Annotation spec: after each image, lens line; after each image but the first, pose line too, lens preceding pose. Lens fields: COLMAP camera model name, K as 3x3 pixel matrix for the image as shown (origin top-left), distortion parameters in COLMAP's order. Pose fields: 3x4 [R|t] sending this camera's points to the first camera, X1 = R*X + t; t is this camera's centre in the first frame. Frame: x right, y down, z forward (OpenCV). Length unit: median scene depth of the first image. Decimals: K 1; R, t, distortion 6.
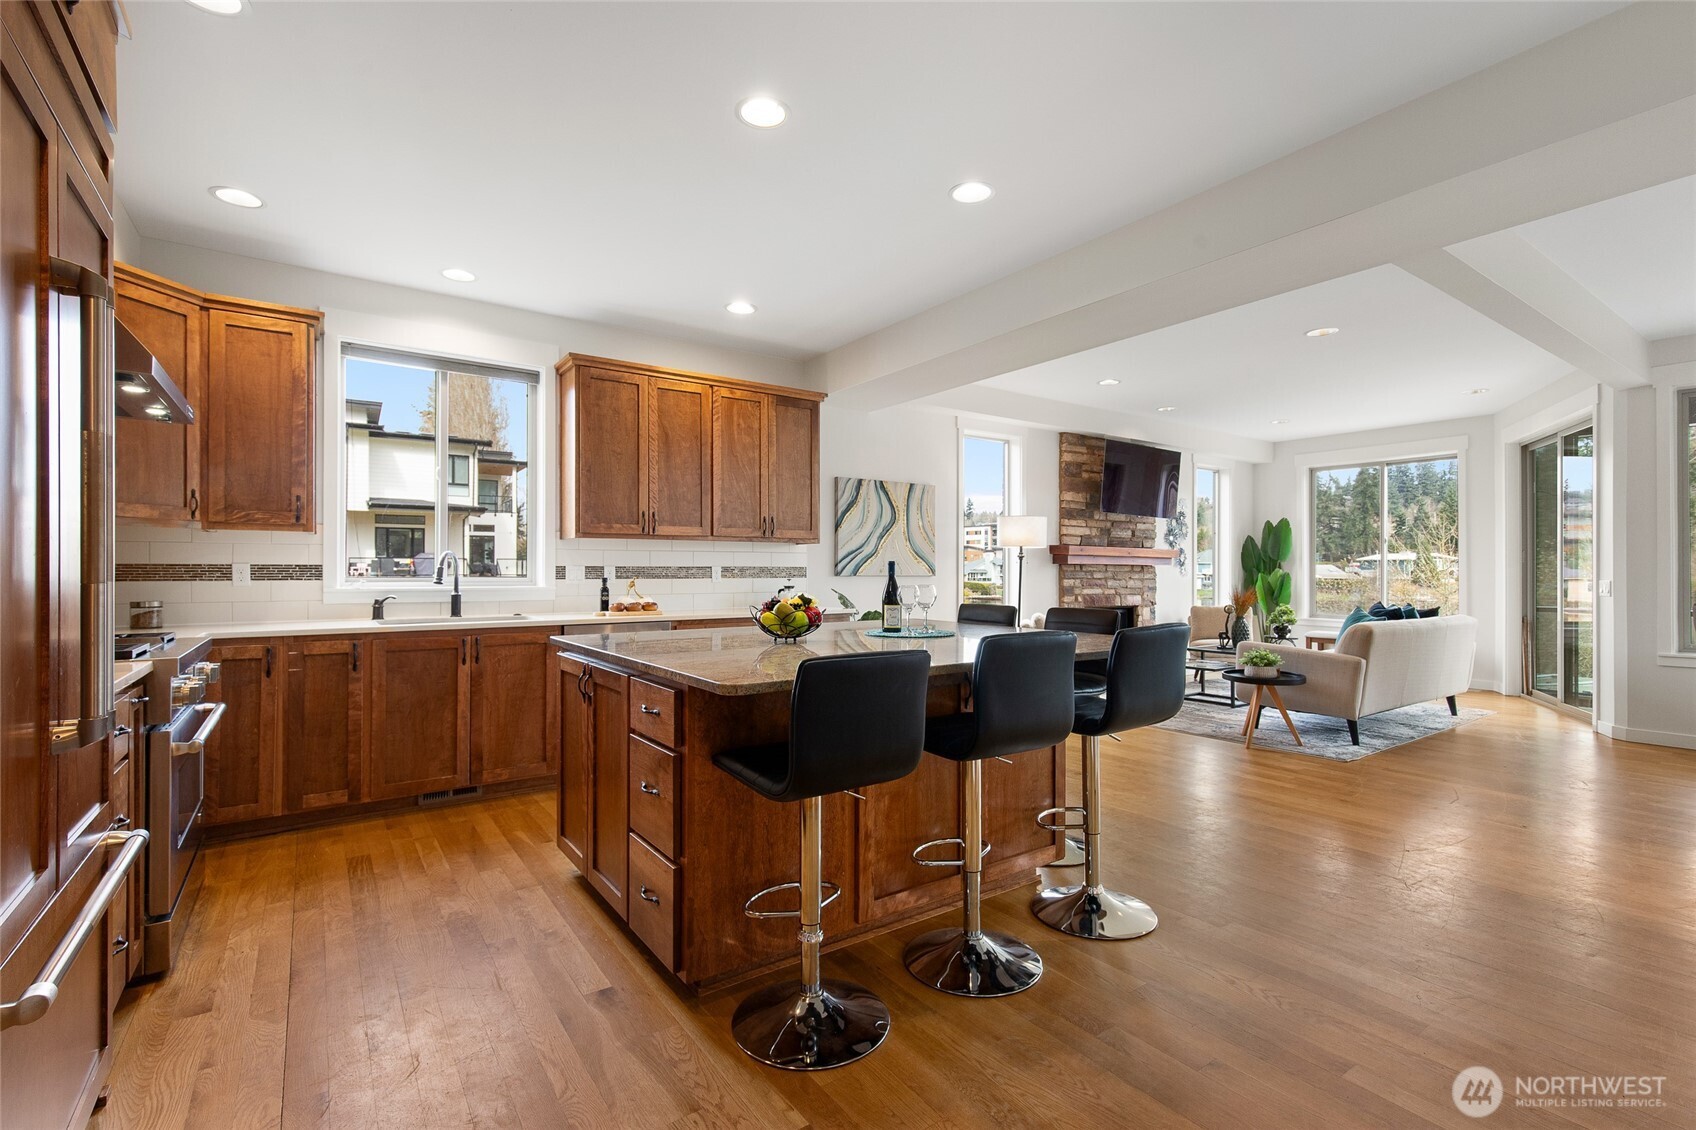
lens RADIAL K [[765.3, 0, 848.2], [0, 765.3, 564.6], [0, 0, 1]] dist [0.008219, -0.002810]
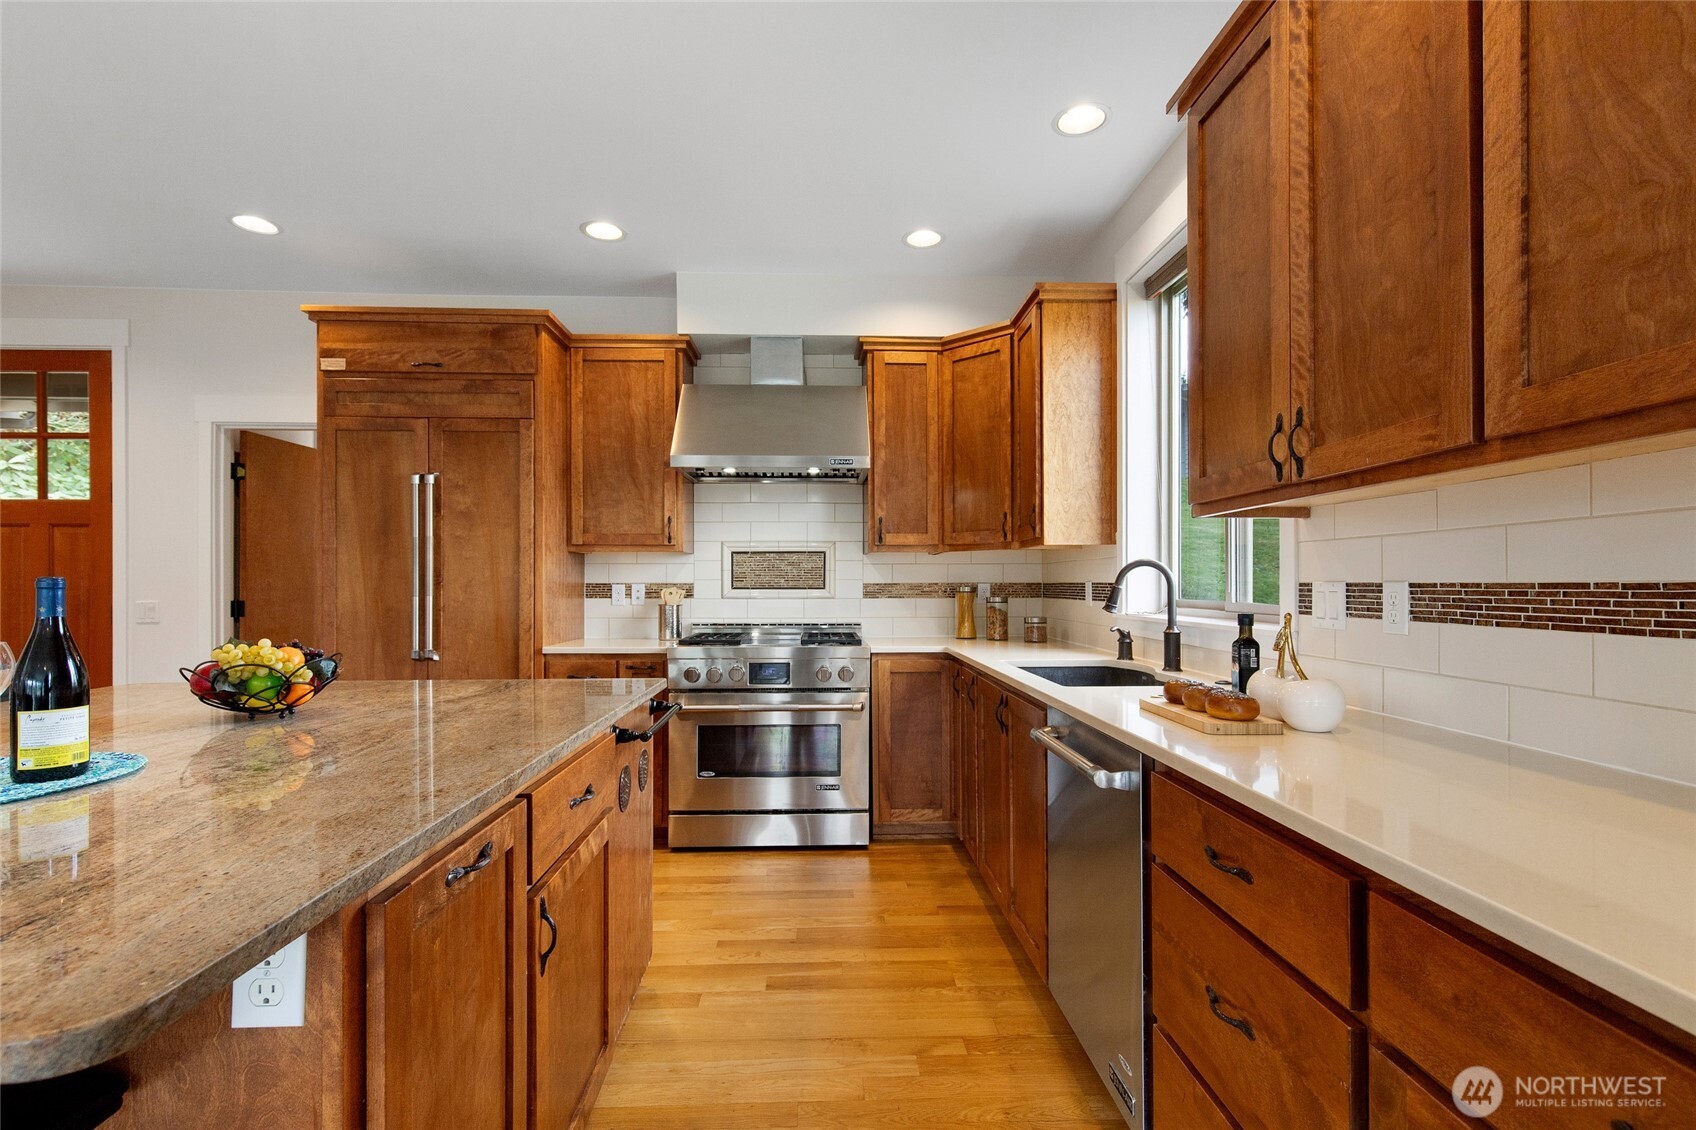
lens RADIAL K [[765.3, 0, 847.6], [0, 765.3, 584.5], [0, 0, 1]] dist [0.008219, -0.002810]
pose [[-0.530608, -0.002167, -0.847615, 0.110925], [-0.001466, 0.999998, -0.001639, 0.004365], [0.847616, 0.000373, -0.530610, 1.048044]]
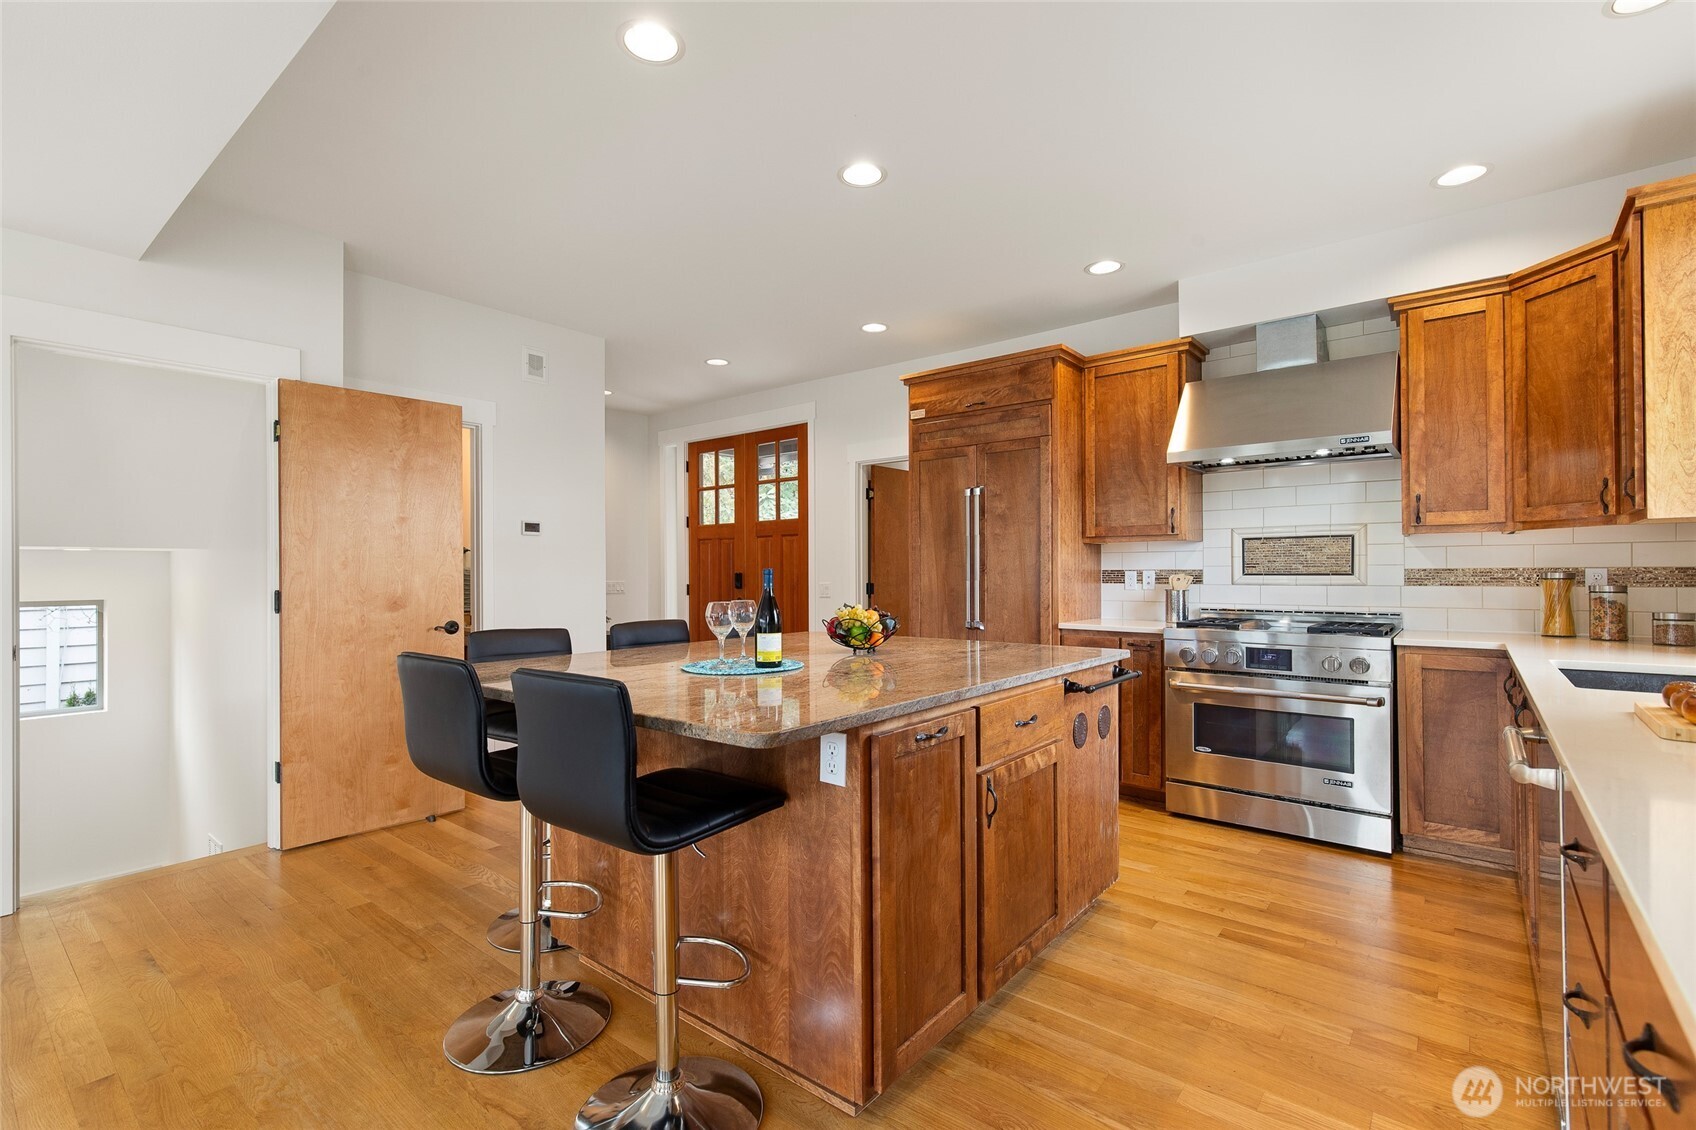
lens RADIAL K [[765.3, 0, 841.7], [0, 765.3, 571.2], [0, 0, 1]] dist [0.008219, -0.002810]
pose [[-0.961839, 0.001004, -0.273615, 0.128527], [0.001345, 0.999999, -0.001058, 0.004176], [0.273613, -0.001386, -0.961839, 1.201090]]
